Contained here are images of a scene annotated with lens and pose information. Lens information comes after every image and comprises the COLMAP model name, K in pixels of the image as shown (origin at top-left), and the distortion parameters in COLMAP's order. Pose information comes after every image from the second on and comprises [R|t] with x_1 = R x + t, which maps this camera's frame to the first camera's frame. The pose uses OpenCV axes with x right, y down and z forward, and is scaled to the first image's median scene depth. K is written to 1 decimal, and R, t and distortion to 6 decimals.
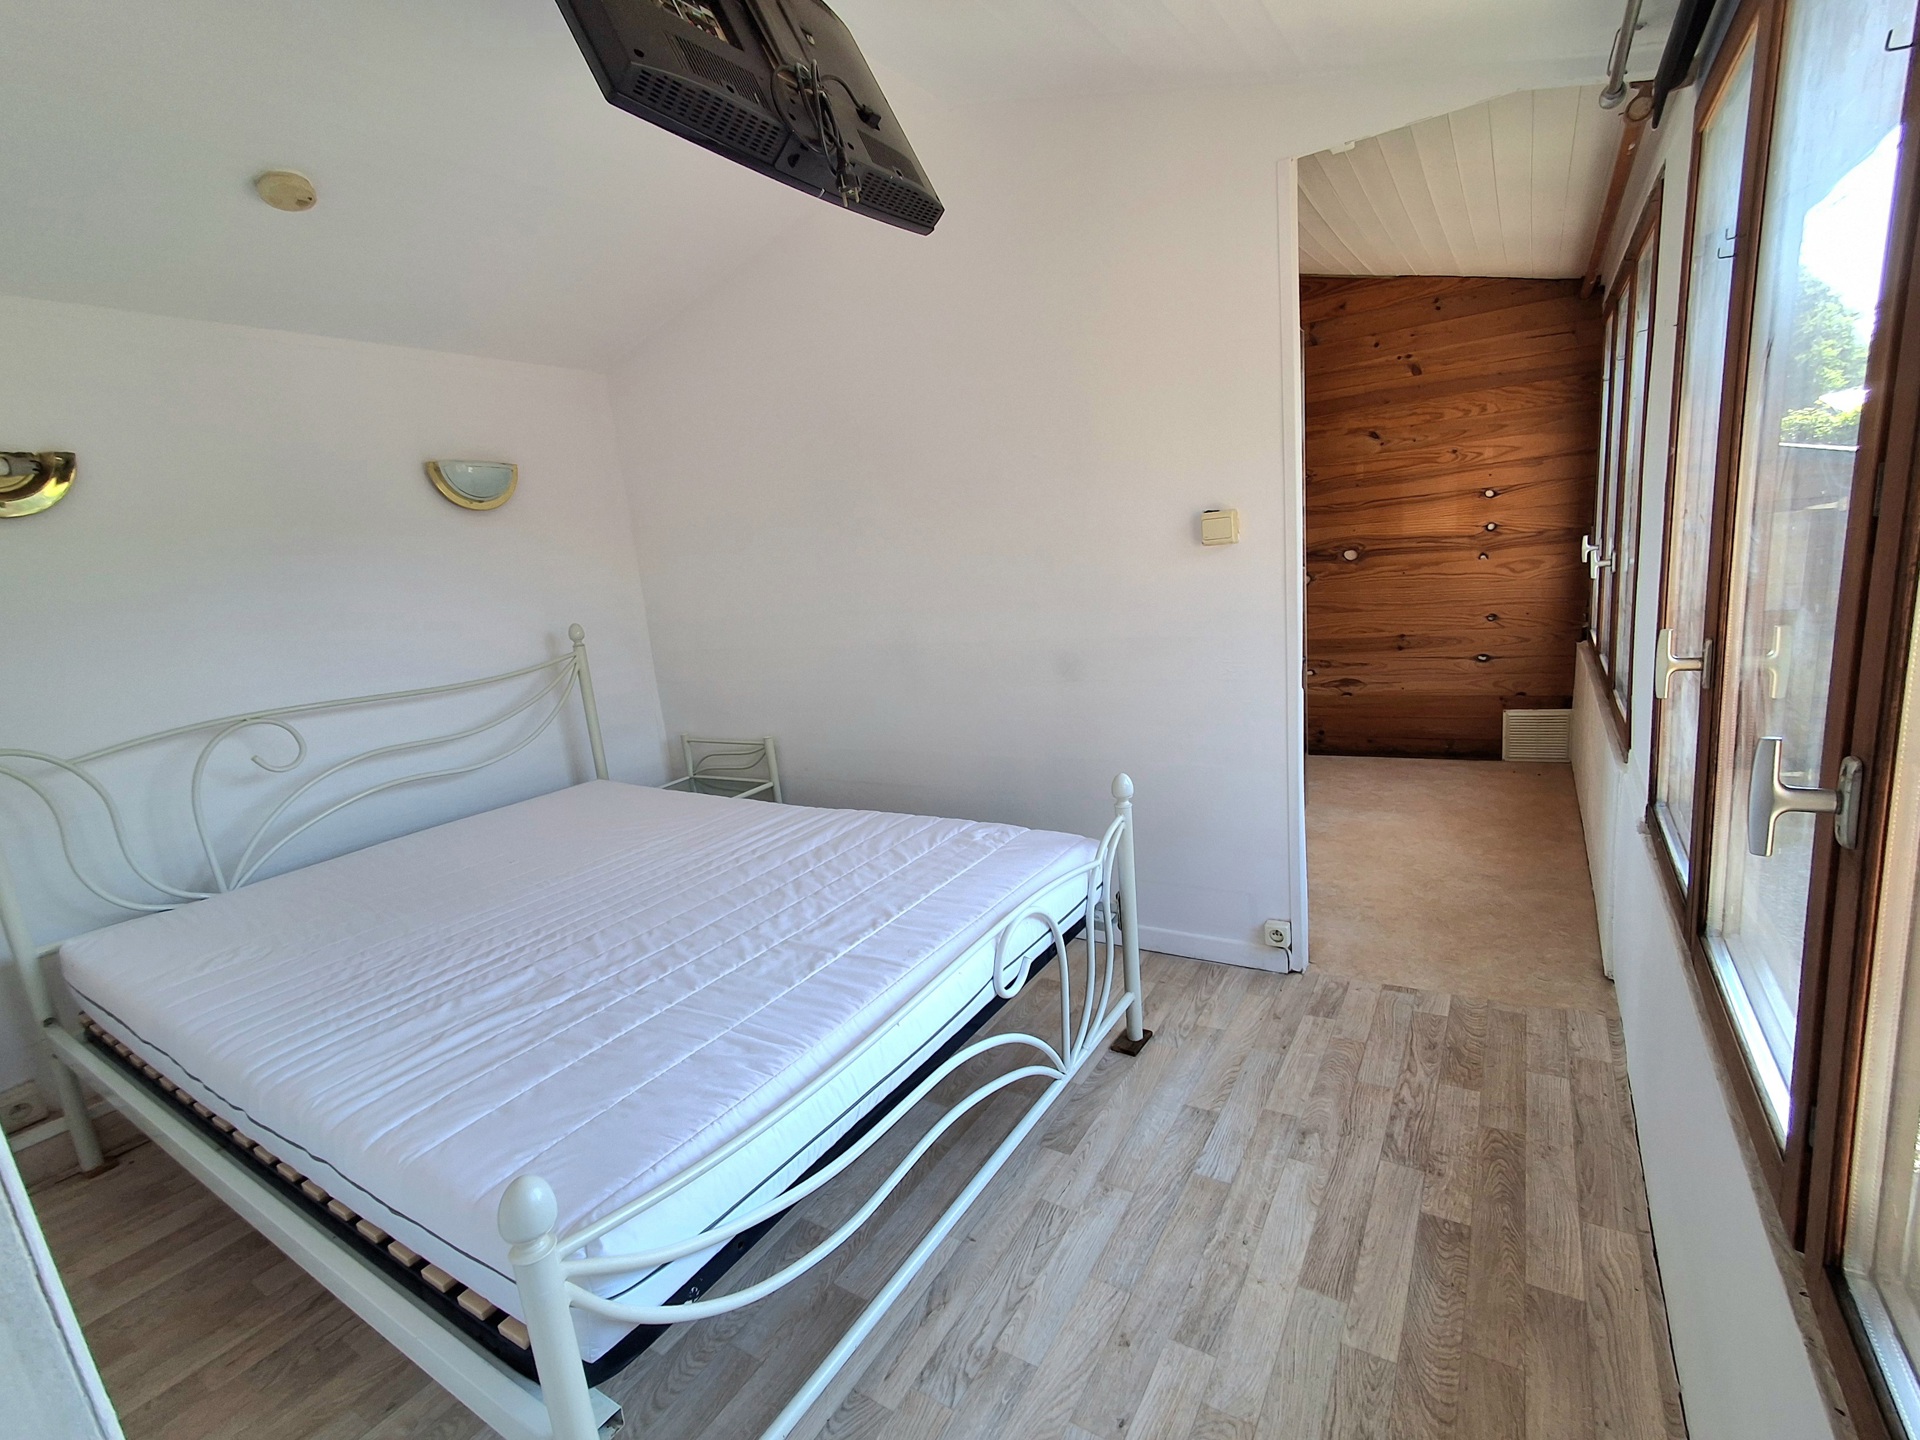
lens RADIAL K [[874.7, 0, 958.0], [0, 874.7, 724.6], [0, 0, 1]] dist [0.000851, 0.000222]
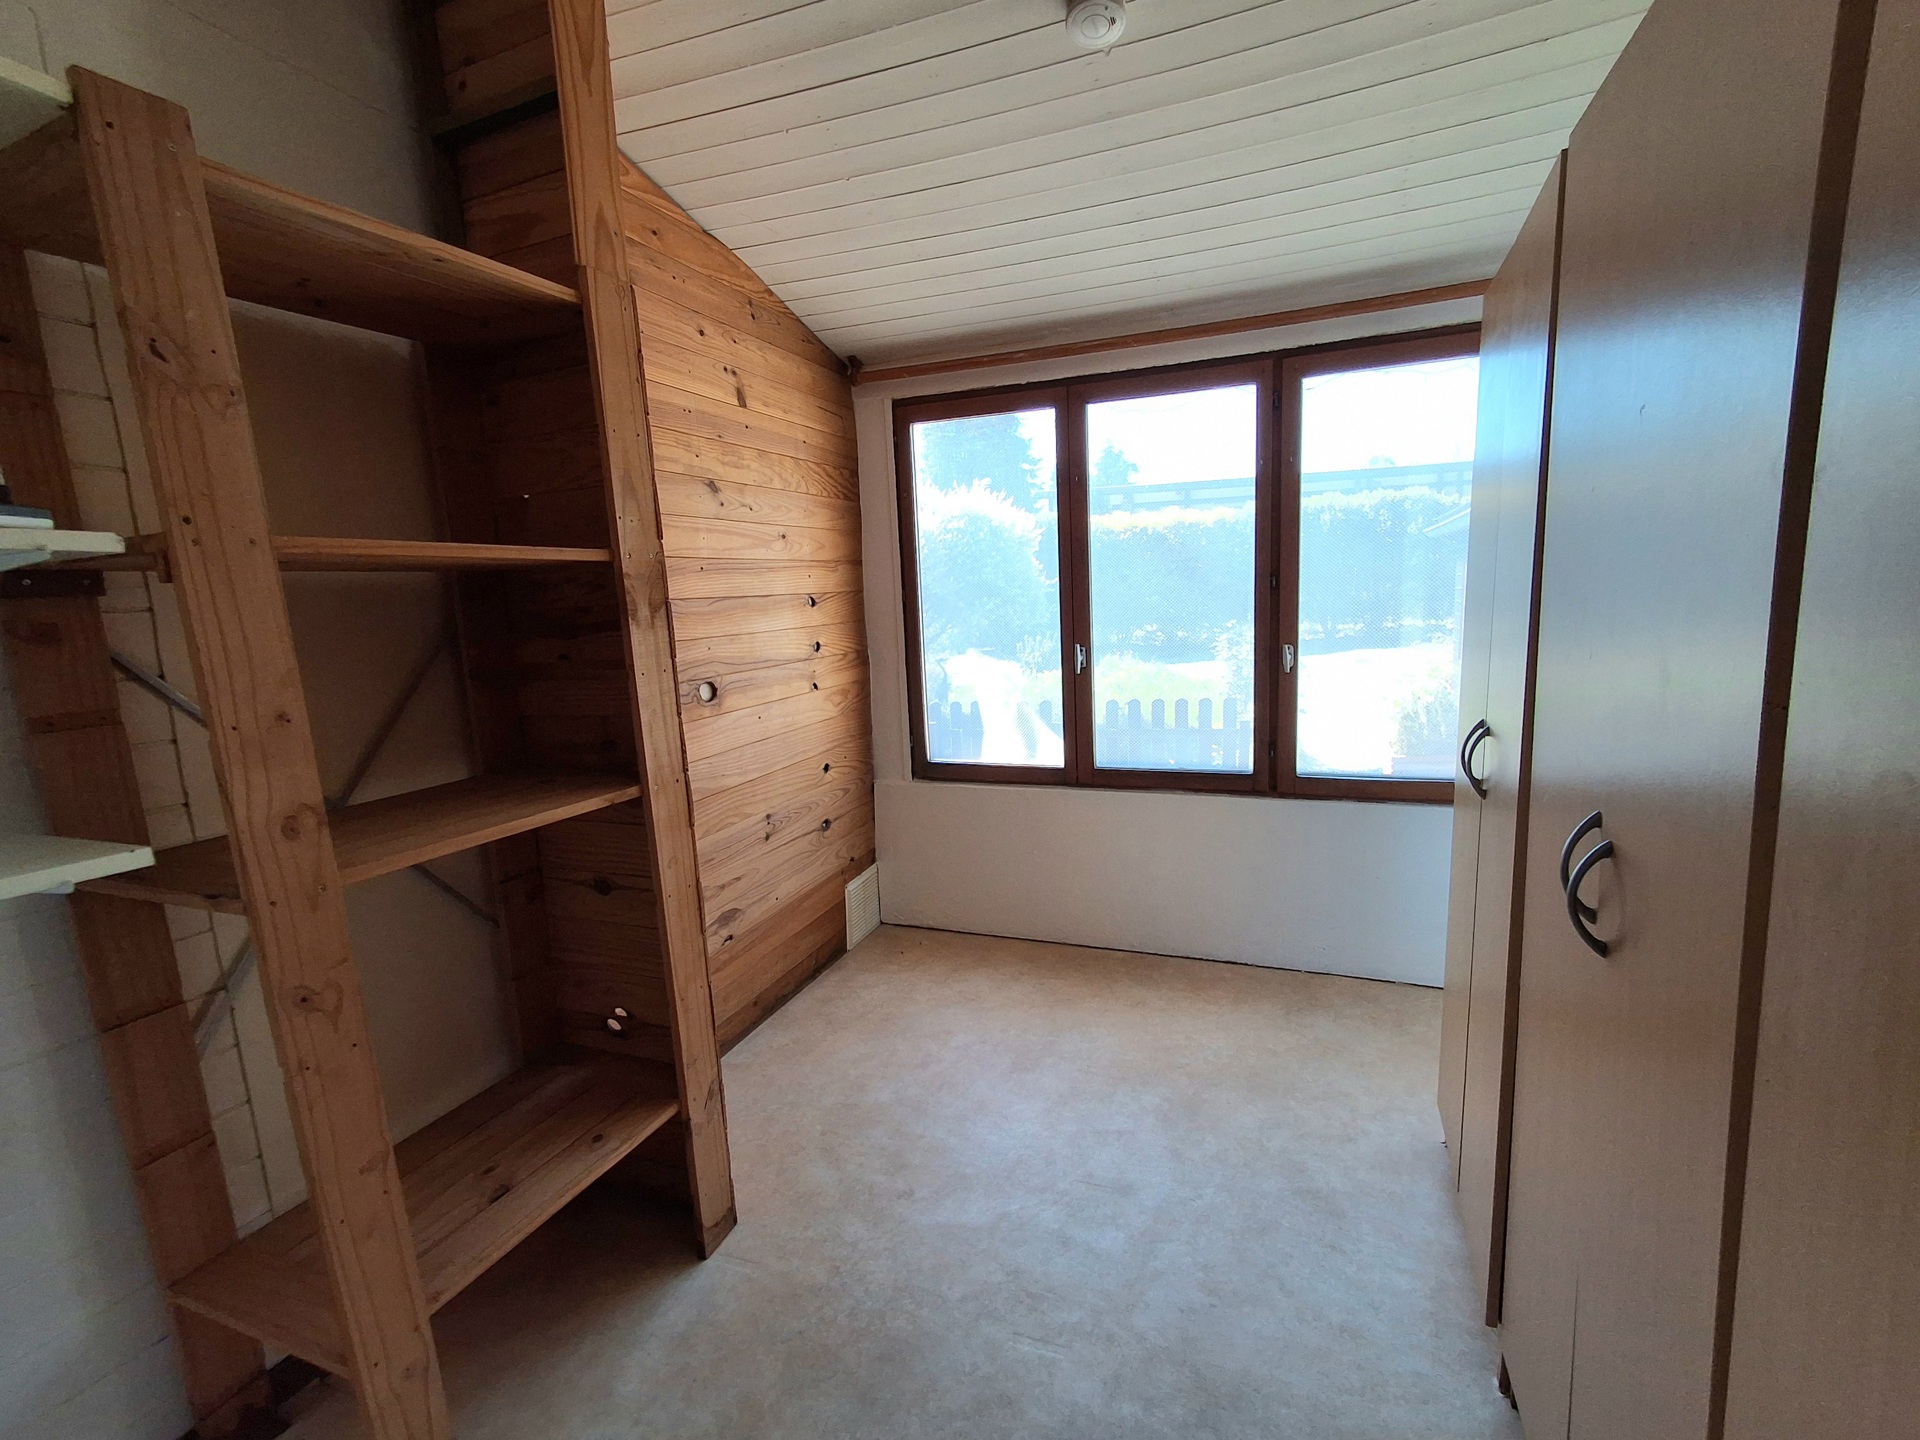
lens RADIAL K [[874.7, 0, 966.2], [0, 874.7, 733.1], [0, 0, 1]] dist [0.000851, 0.000222]
pose [[-0.181993, -0.047984, 0.982128, -0.129242], [0.261346, 0.960523, 0.095357, -0.188838], [-0.947933, 0.274030, -0.162268, 0.993000]]
